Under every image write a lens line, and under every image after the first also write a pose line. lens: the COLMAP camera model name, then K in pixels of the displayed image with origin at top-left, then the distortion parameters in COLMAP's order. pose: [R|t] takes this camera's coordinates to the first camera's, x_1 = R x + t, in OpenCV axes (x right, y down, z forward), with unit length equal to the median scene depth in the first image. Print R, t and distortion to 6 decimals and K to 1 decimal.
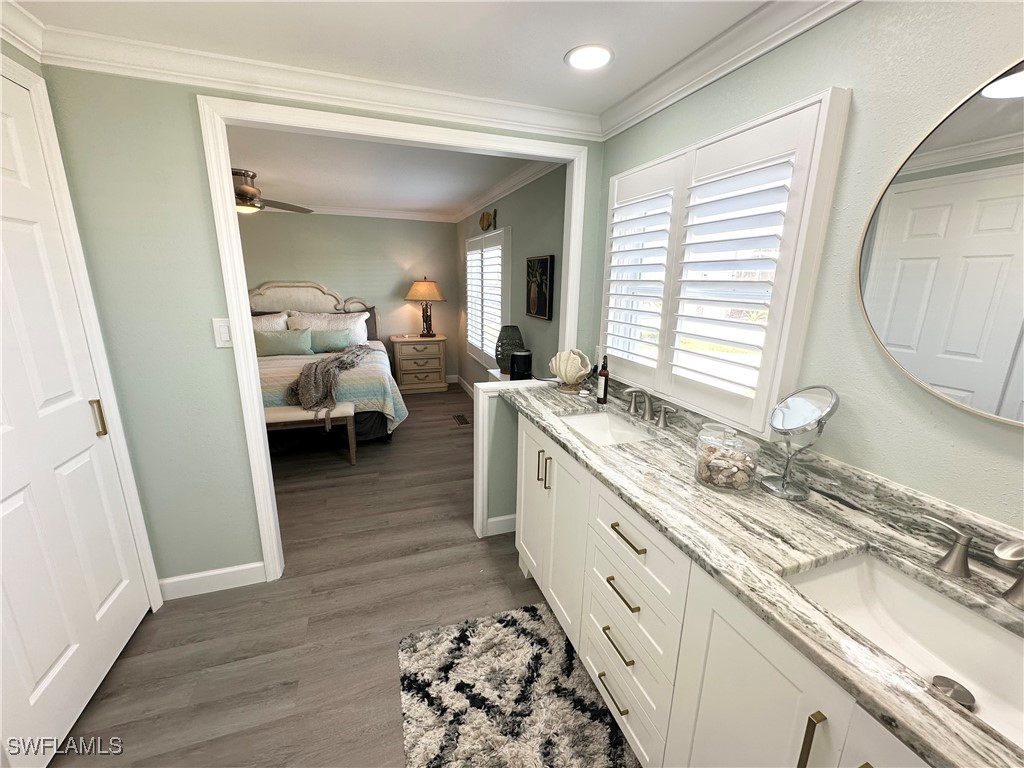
lens RADIAL K [[405.9, 0, 509.4], [0, 405.9, 378.0], [0, 0, 1]] dist [-0.003550, -0.000278]
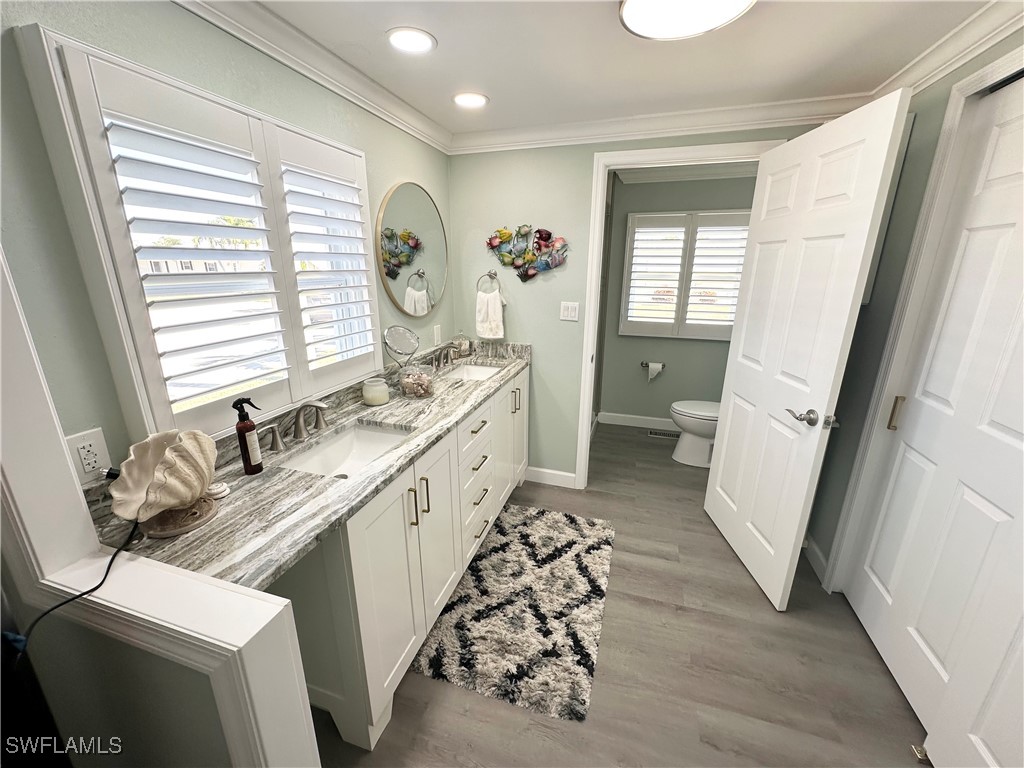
lens RADIAL K [[405.9, 0, 512.7], [0, 405.9, 383.0], [0, 0, 1]] dist [-0.003550, -0.000278]
pose [[-0.801674, -0.180580, 0.569833, -0.587745], [0.129031, 0.878528, 0.459934, -0.409816], [-0.583669, 0.442243, -0.680993, 1.580755]]
